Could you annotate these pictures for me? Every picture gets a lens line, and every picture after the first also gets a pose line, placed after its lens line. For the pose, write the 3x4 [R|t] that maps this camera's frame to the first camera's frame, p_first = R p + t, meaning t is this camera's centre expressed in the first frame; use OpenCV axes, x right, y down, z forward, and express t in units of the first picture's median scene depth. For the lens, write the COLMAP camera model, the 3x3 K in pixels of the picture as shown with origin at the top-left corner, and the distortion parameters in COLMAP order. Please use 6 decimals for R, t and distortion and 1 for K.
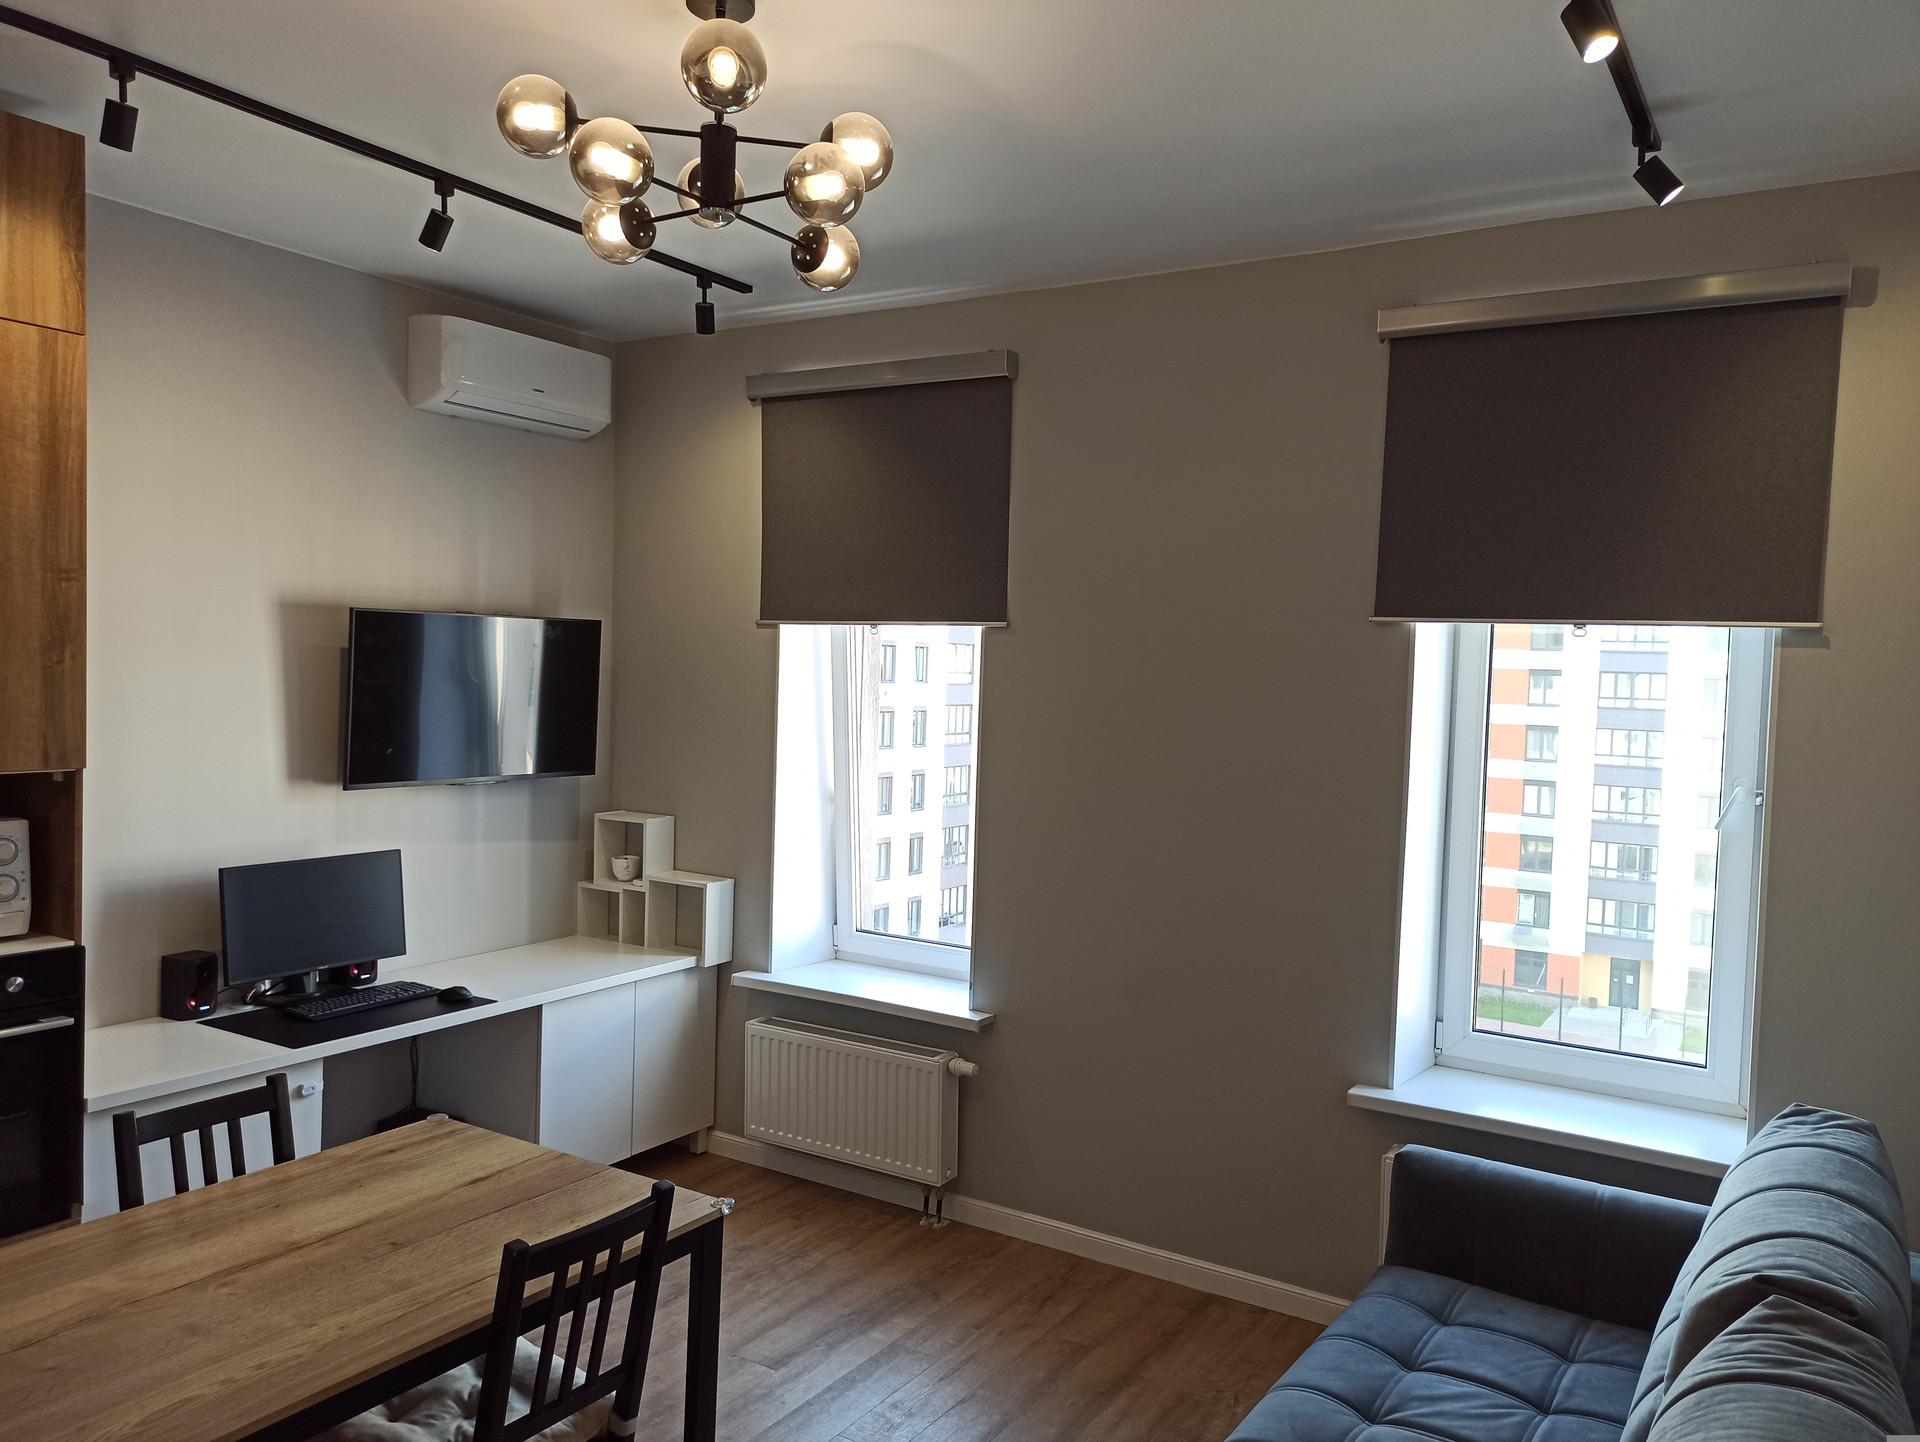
lens RADIAL K [[1399.5, 0, 973.0], [0, 1399.5, 720.5], [0, 0, 1]] dist [0.002835, 0.000920]
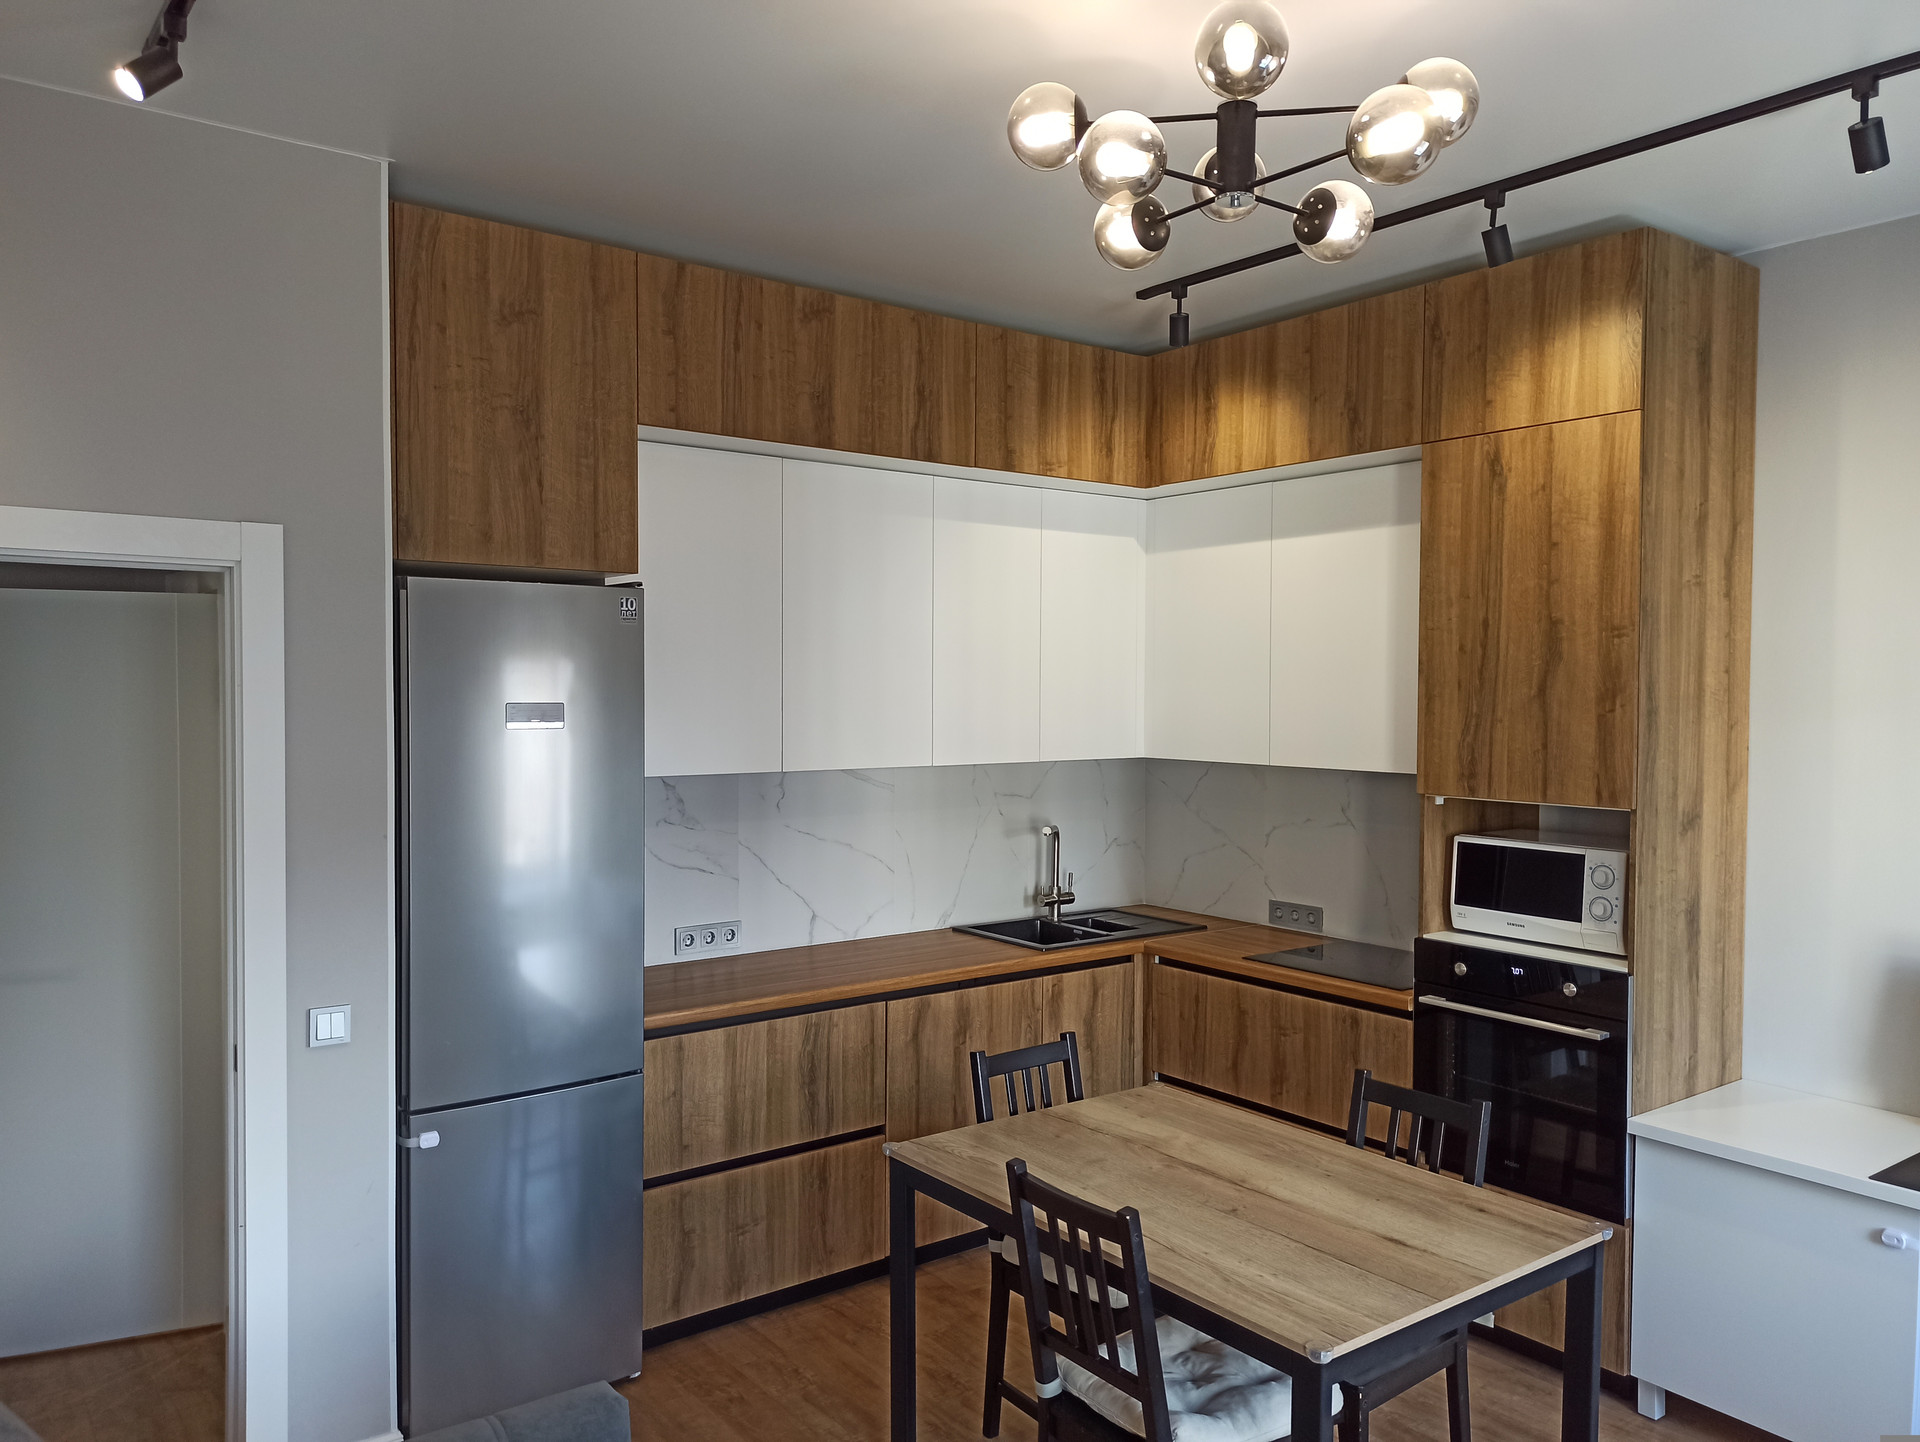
lens RADIAL K [[1399.5, 0, 964.4], [0, 1399.5, 727.0], [0, 0, 1]] dist [0.002835, 0.000920]
pose [[-0.345139, -0.005756, -0.938534, 0.633772], [-0.058989, 0.998137, 0.015571, -0.018140], [0.936696, 0.060738, -0.344836, 1.014858]]
